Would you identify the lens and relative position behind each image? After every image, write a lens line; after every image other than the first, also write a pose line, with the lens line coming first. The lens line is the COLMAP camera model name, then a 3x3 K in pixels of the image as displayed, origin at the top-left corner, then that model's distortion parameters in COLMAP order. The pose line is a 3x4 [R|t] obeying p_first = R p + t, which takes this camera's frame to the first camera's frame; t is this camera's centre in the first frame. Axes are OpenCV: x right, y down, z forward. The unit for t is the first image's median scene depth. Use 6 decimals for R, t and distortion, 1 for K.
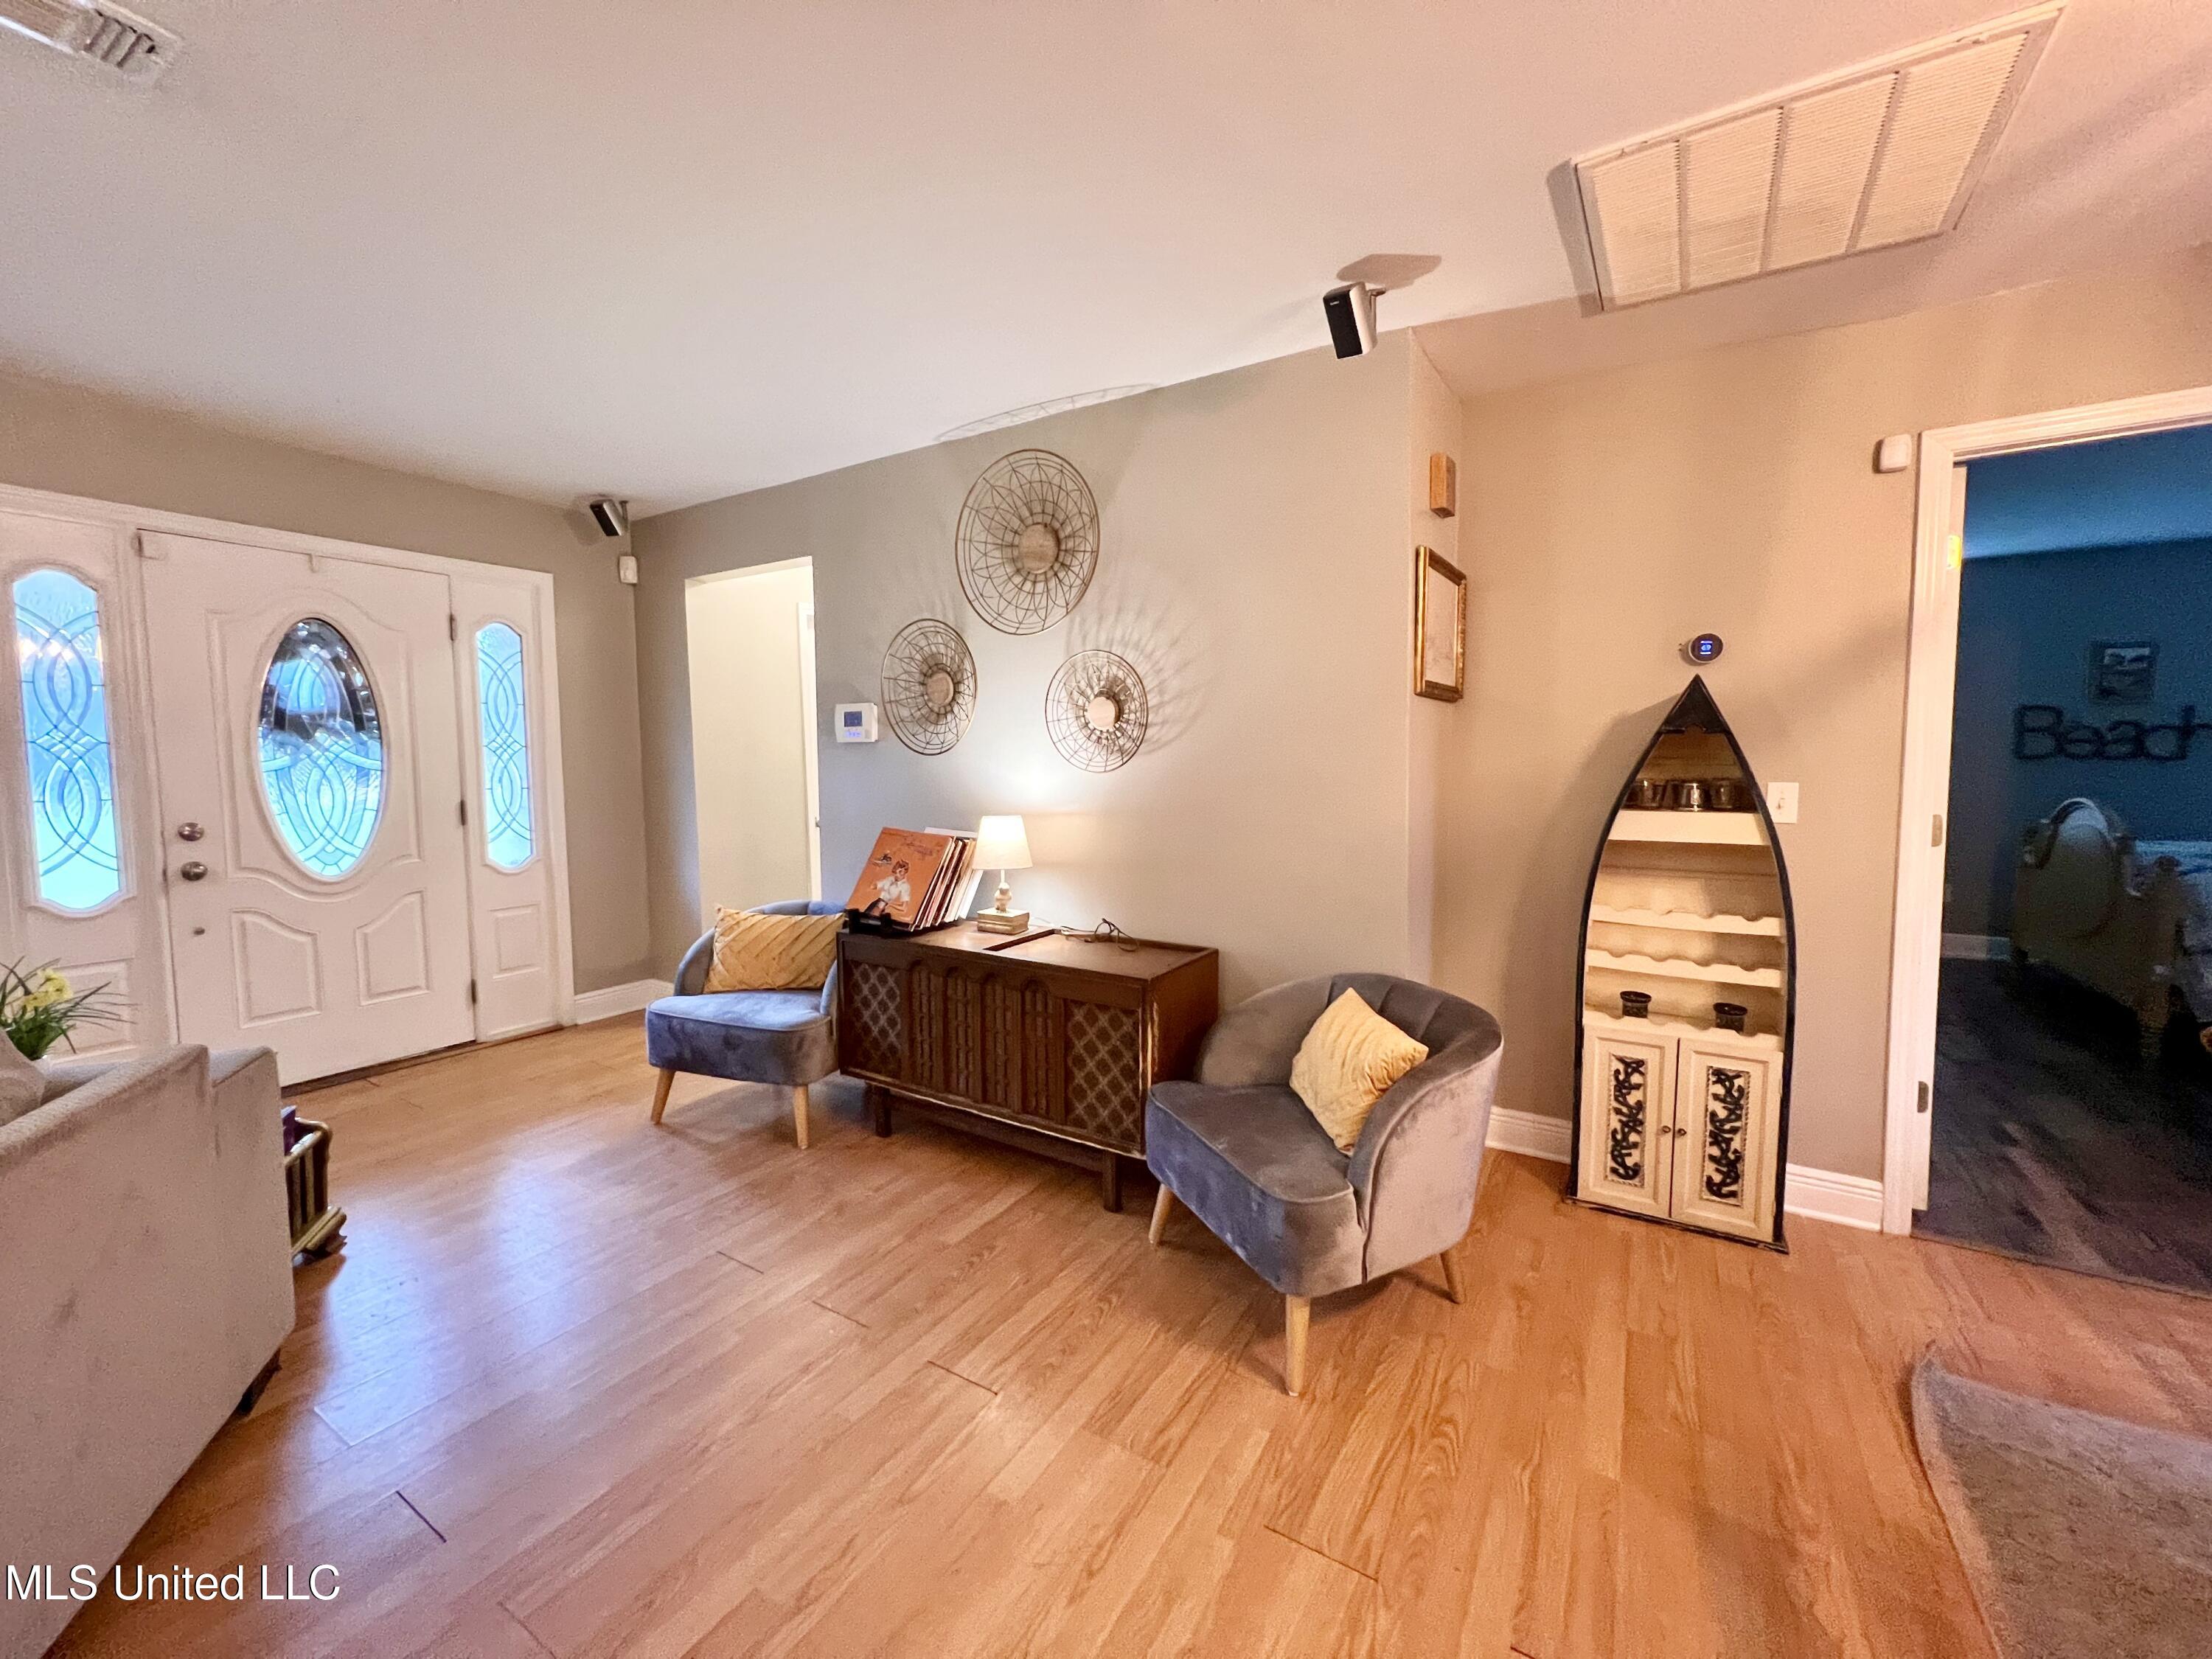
lens RADIAL K [[885.8, 0, 1103.3], [0, 885.8, 822.1], [0, 0, 1]] dist [-0.000843, 0.000038]
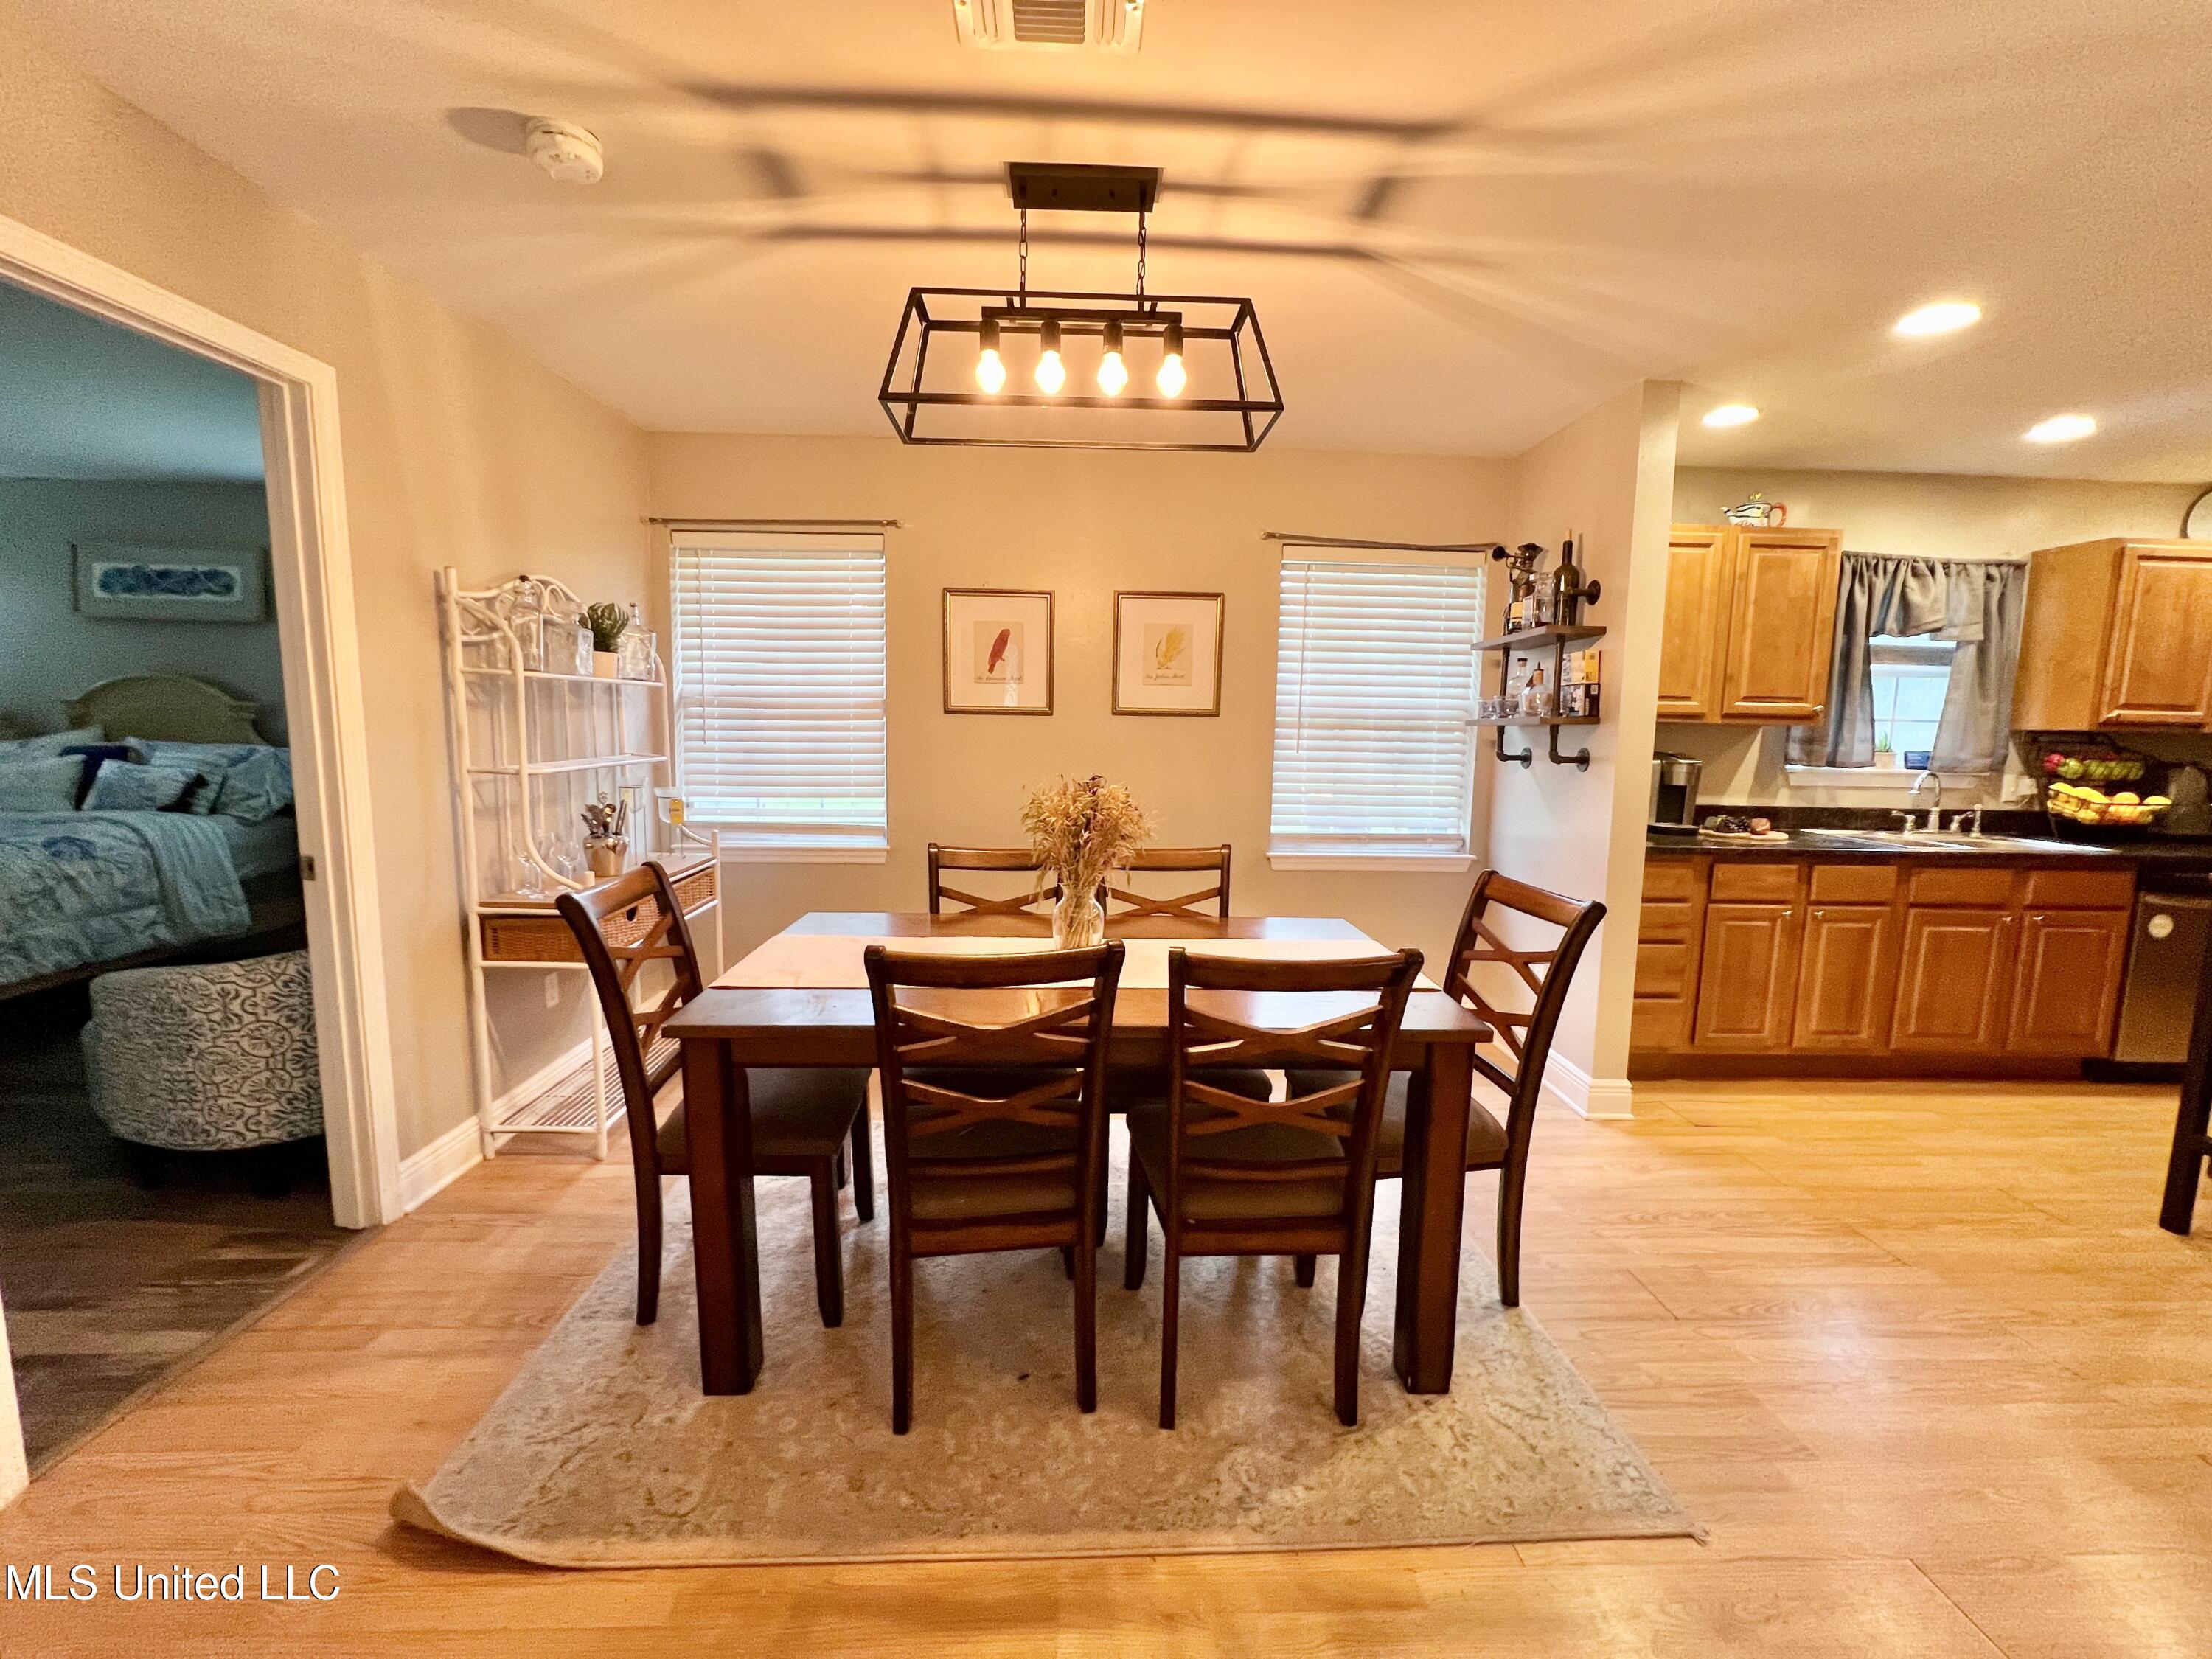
lens RADIAL K [[885.8, 0, 1101.9], [0, 885.8, 822.1], [0, 0, 1]] dist [-0.000843, 0.000038]
pose [[-0.555095, -0.097011, 0.826110, 0.002587], [0.049026, 0.987633, 0.148921, -0.046702], [-0.830341, 0.123166, -0.543474, 0.505181]]
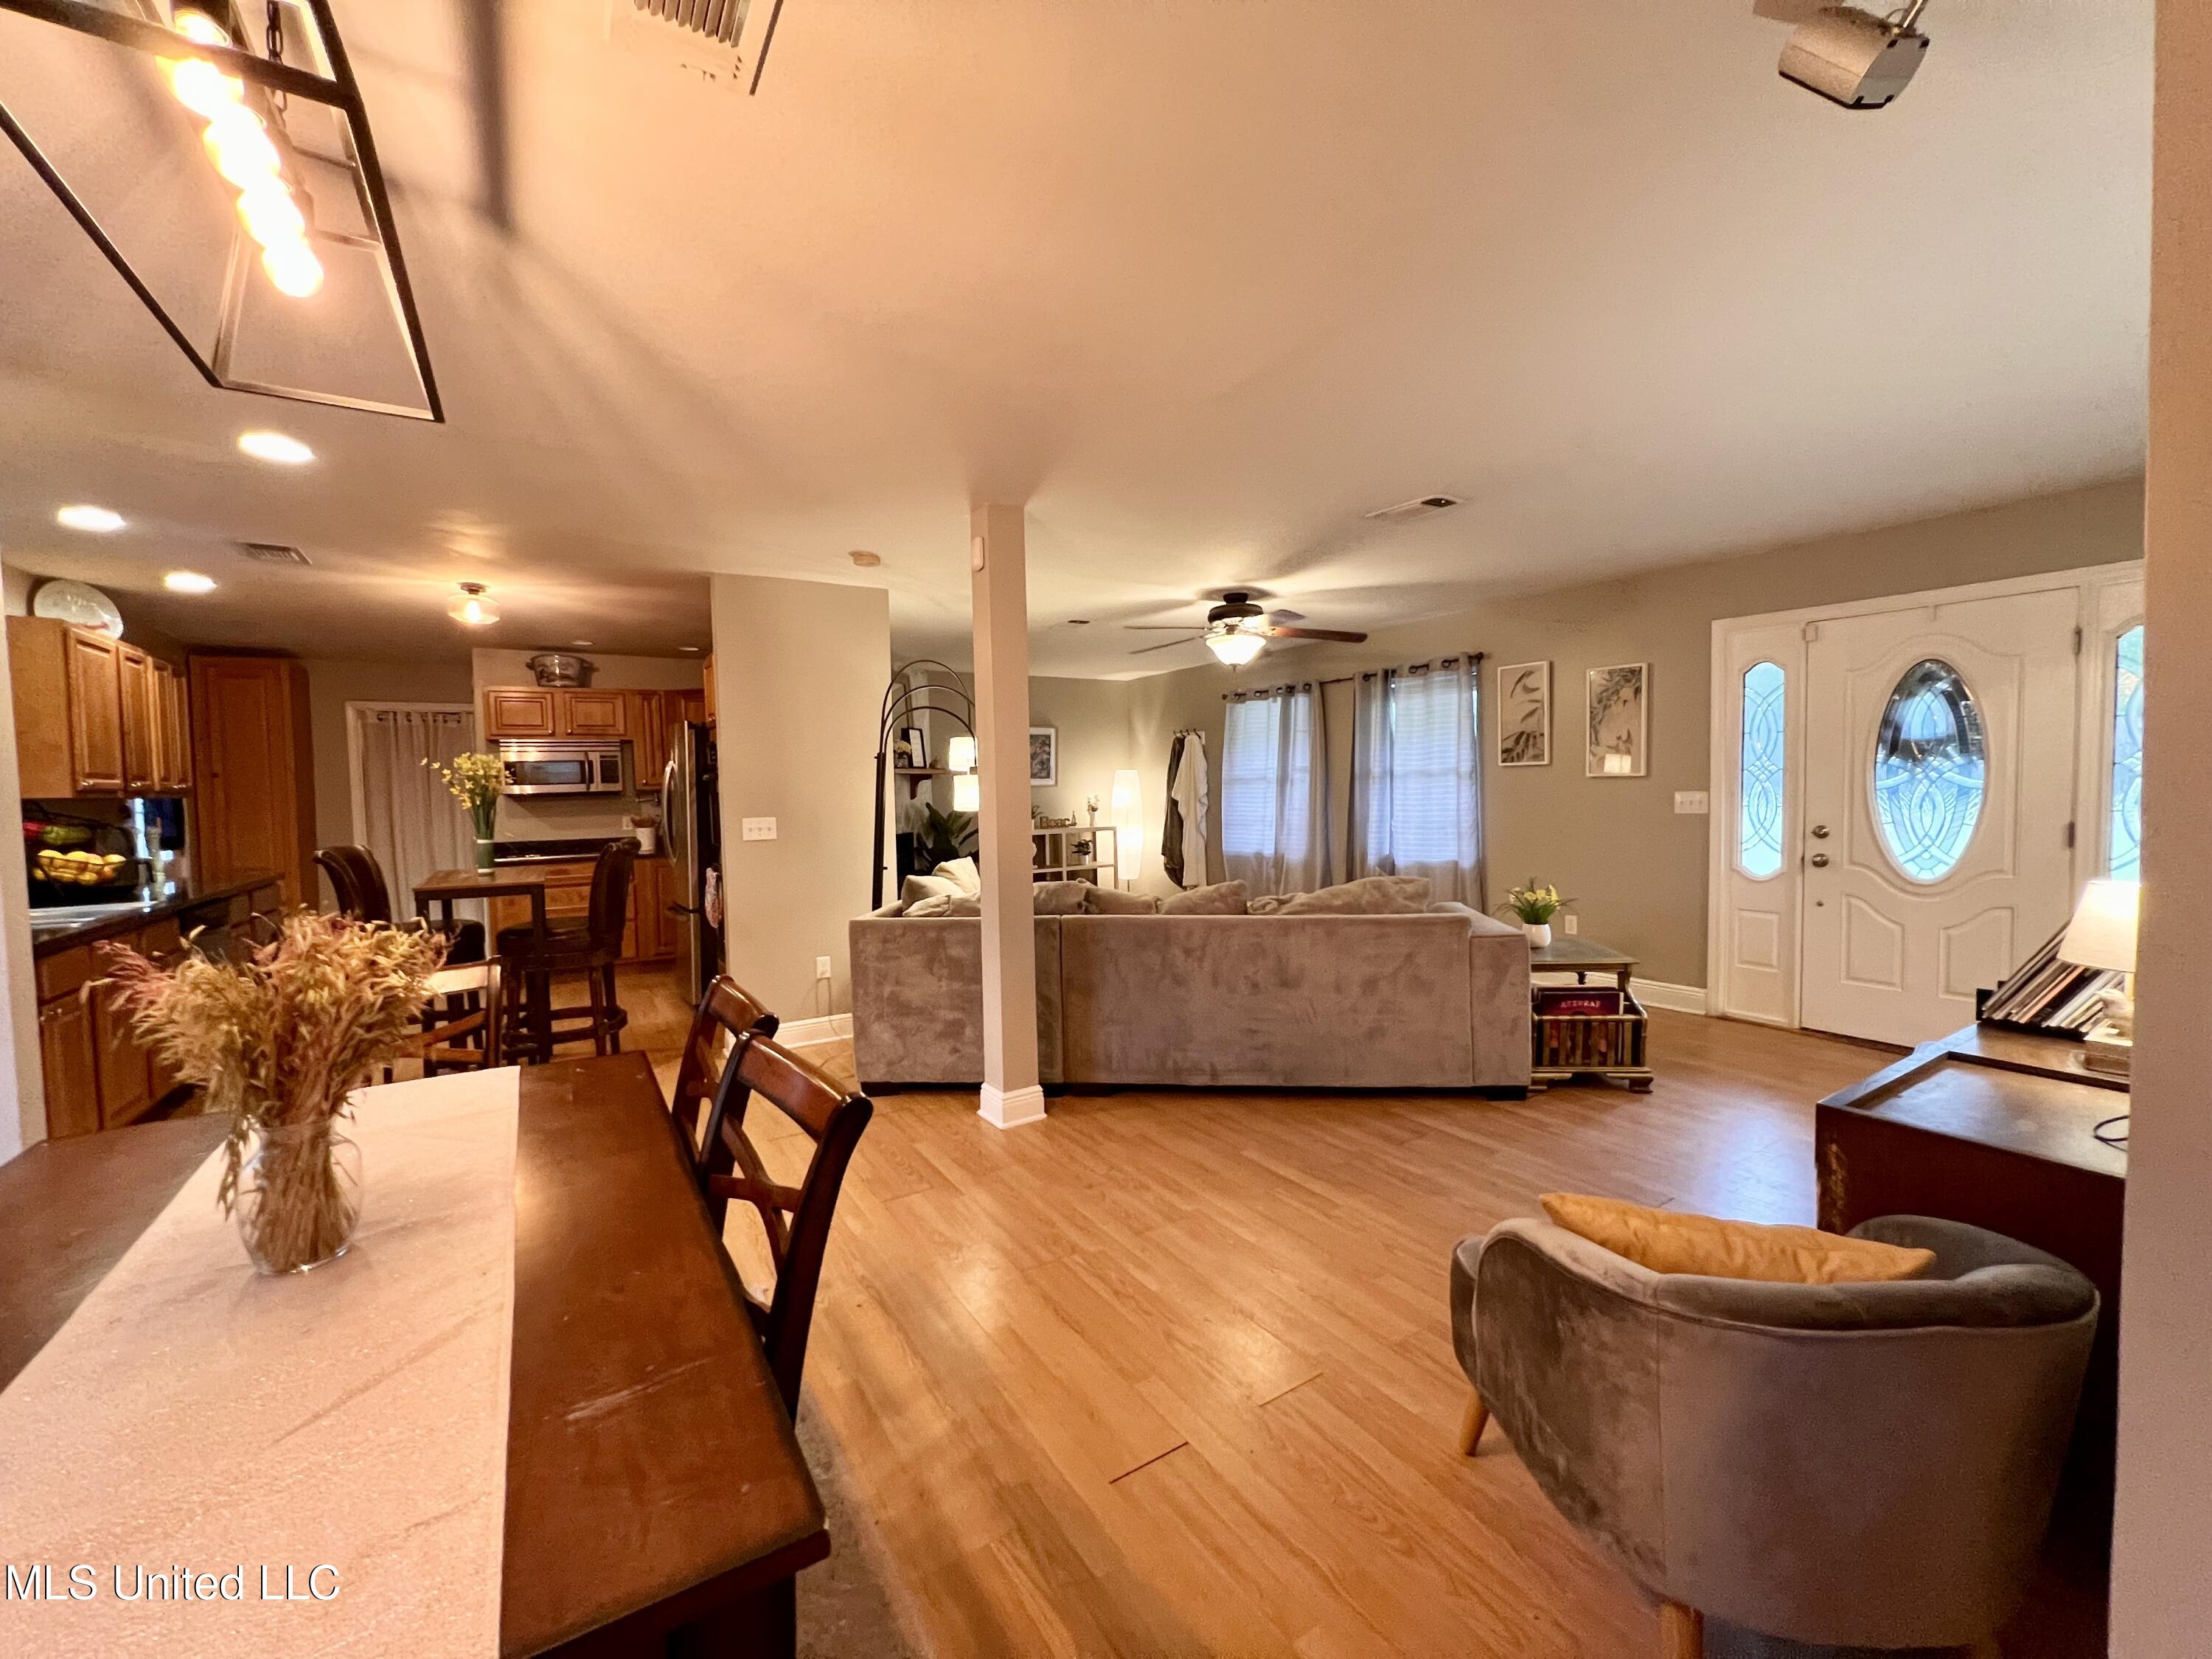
lens RADIAL K [[885.8, 0, 1106.2], [0, 885.8, 821.6], [0, 0, 1]] dist [-0.000843, 0.000038]
pose [[-0.435280, 0.050374, -0.898885, 0.730336], [-0.048253, 0.995693, 0.079166, -0.062432], [0.899001, 0.077833, -0.430975, 0.598153]]
